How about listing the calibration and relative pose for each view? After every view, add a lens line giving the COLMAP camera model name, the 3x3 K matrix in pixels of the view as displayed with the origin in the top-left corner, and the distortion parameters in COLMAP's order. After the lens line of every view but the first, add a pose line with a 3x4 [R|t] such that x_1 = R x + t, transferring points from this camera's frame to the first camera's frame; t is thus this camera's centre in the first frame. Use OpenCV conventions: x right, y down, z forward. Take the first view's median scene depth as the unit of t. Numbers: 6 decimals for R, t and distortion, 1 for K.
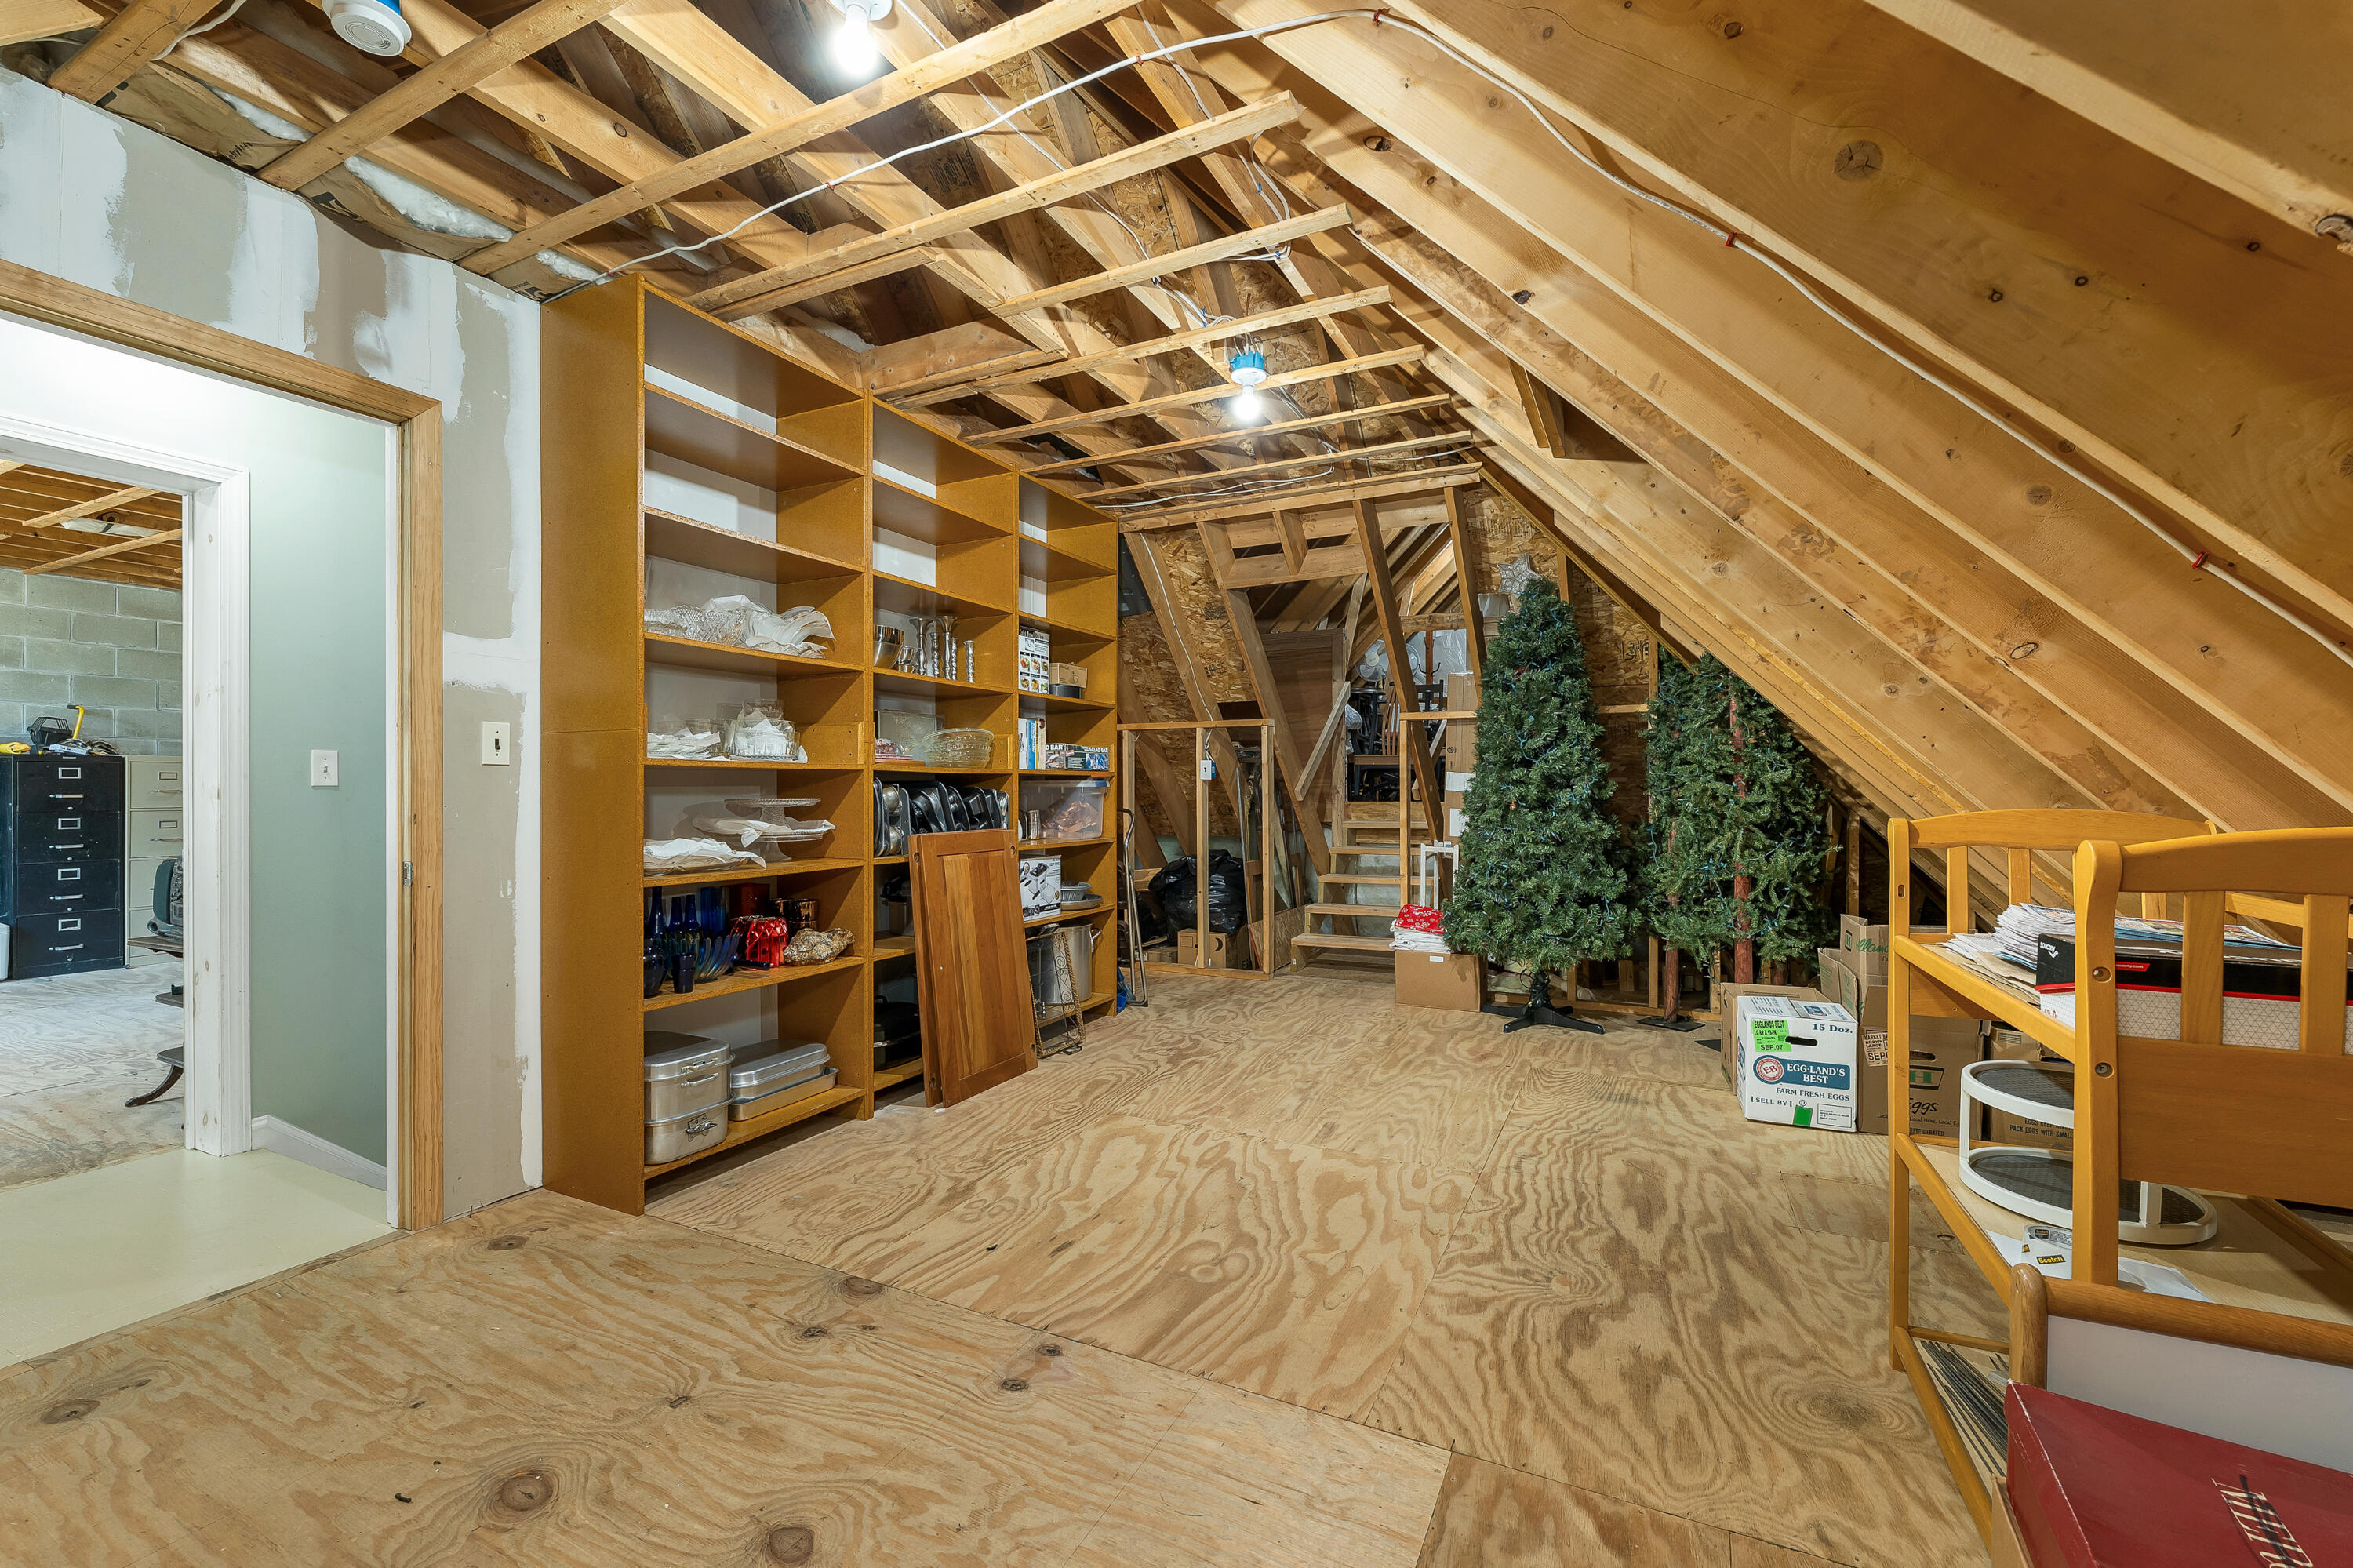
lens RADIAL K [[967.2, 0, 1174.6], [0, 967.2, 790.5], [0, 0, 1]] dist [-0.001380, -0.000506]
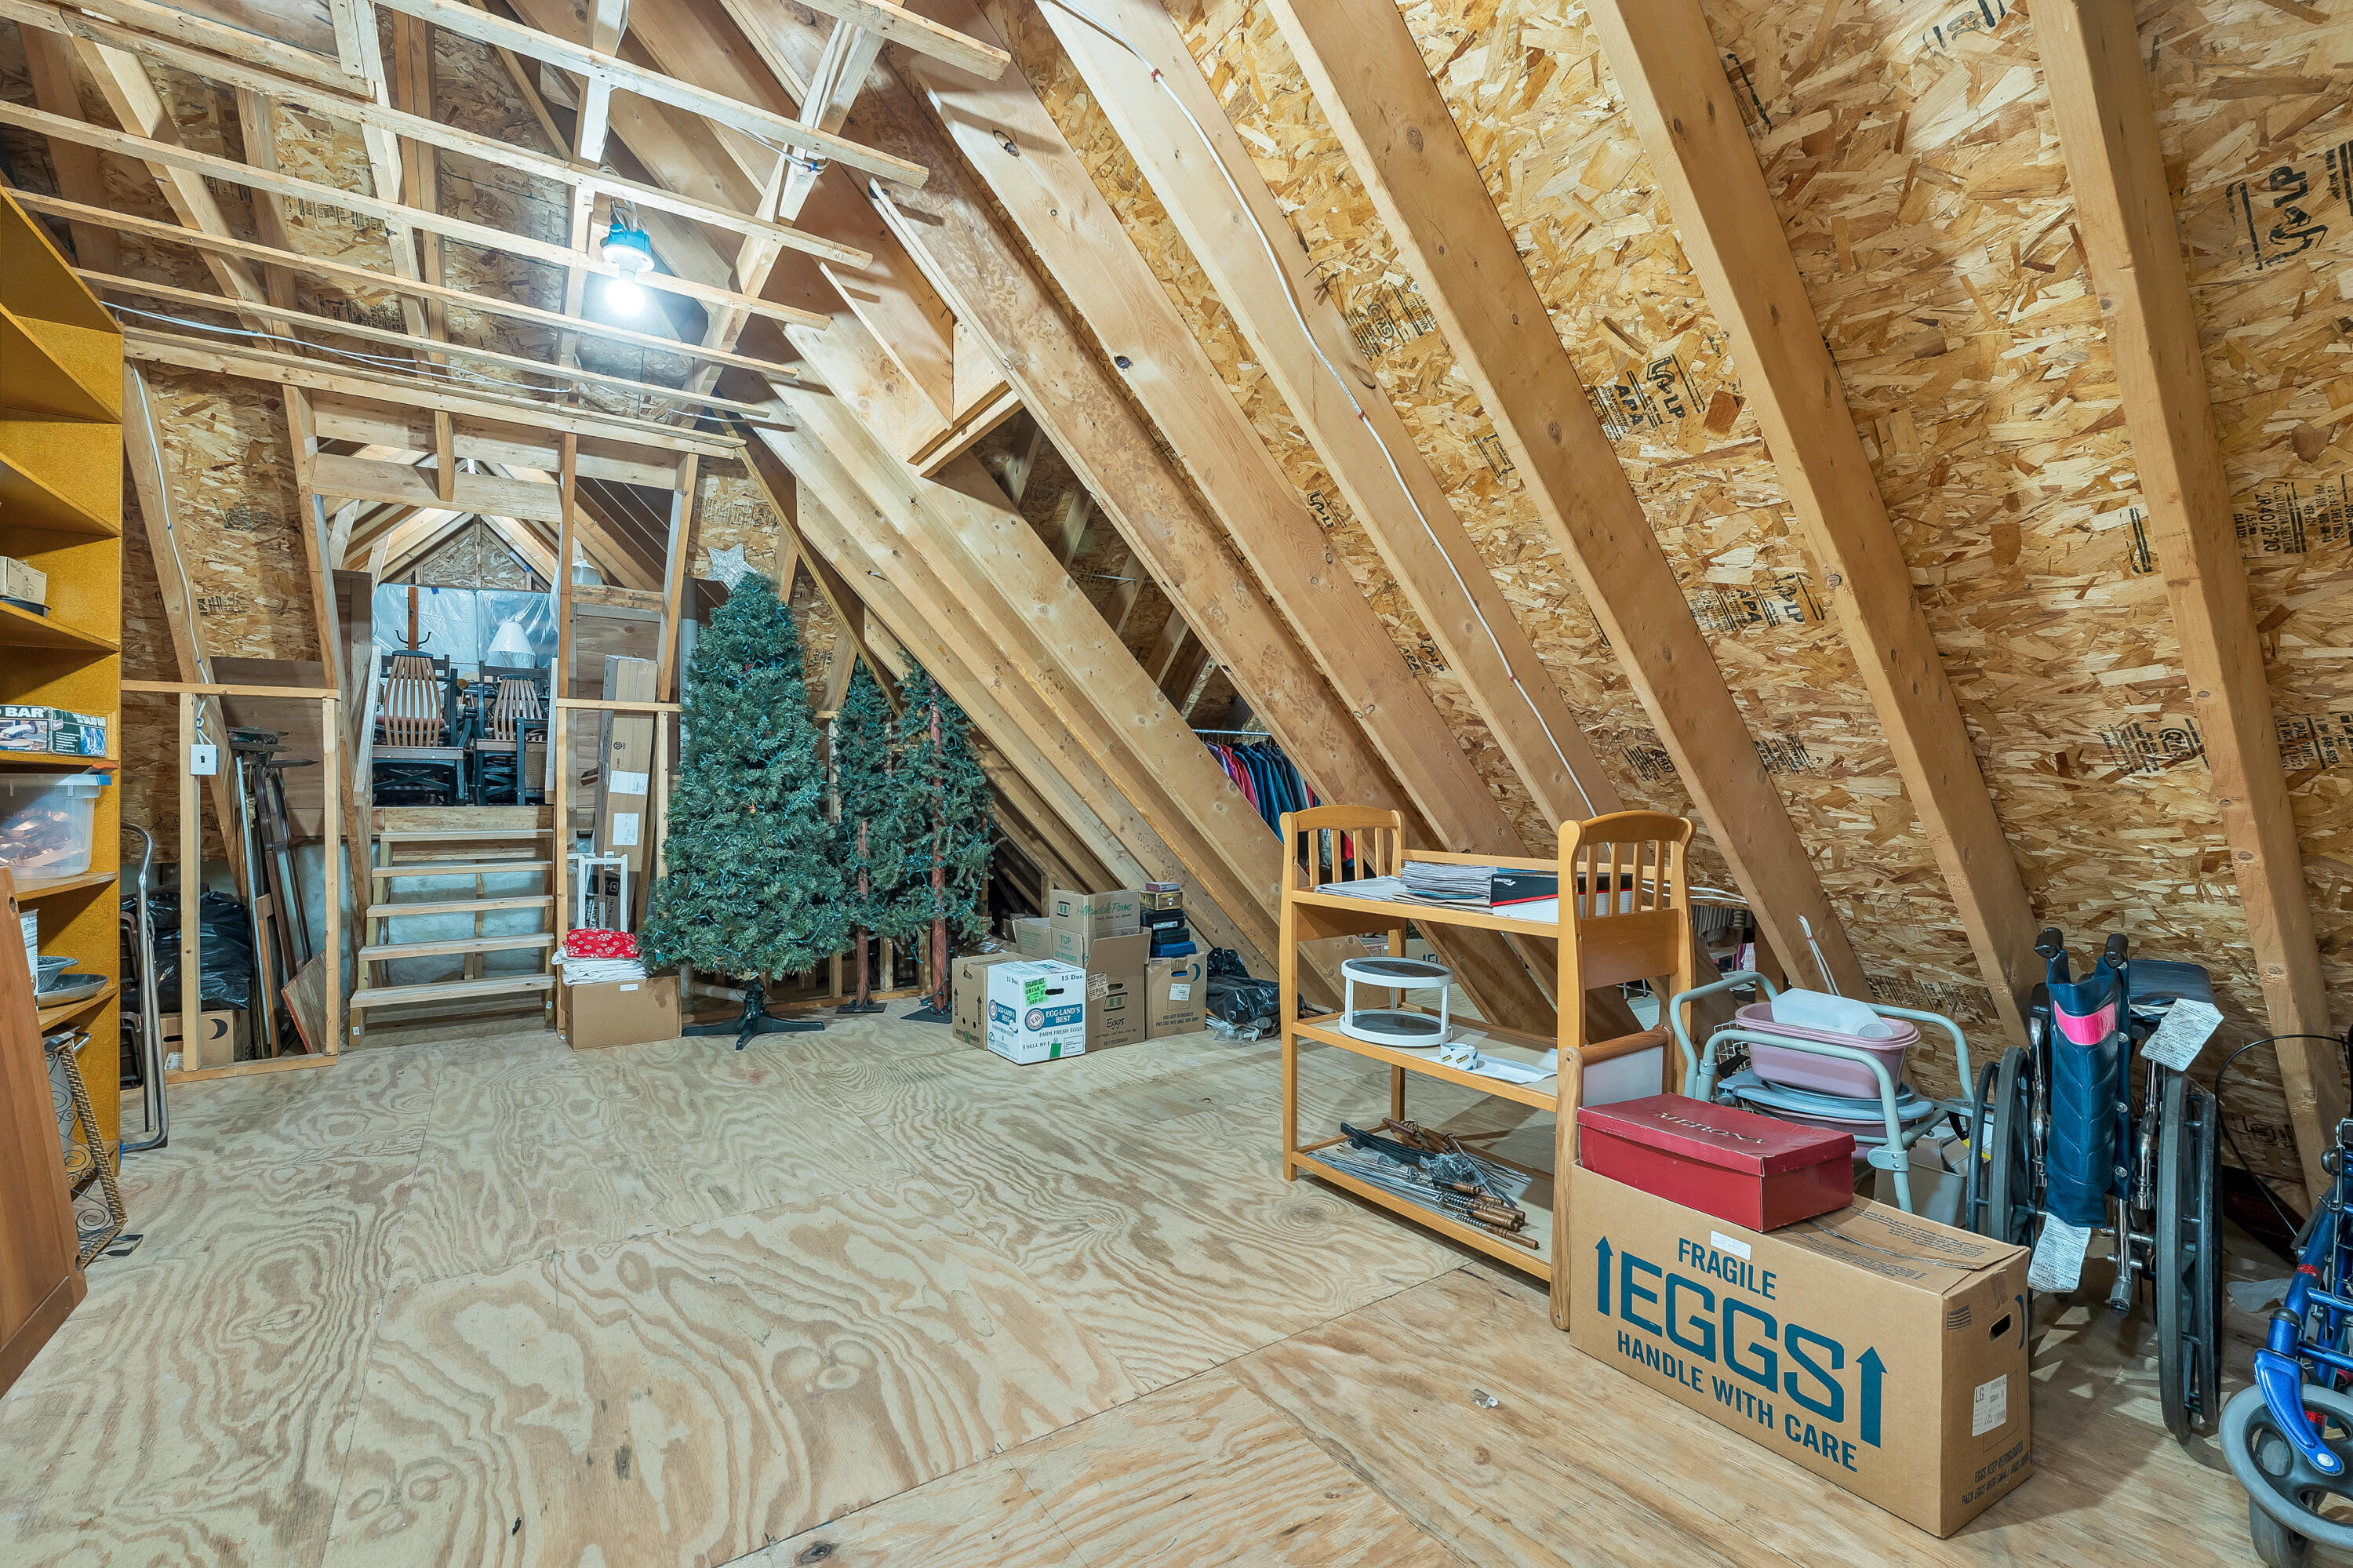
lens RADIAL K [[967.2, 0, 1170.8], [0, 967.2, 791.2], [0, 0, 1]] dist [-0.001380, -0.000506]
pose [[0.506811, 0.002854, 0.862053, -0.316562], [-0.001955, 0.999996, -0.002161, -0.000385], [-0.862055, -0.000590, 0.506814, 0.198314]]
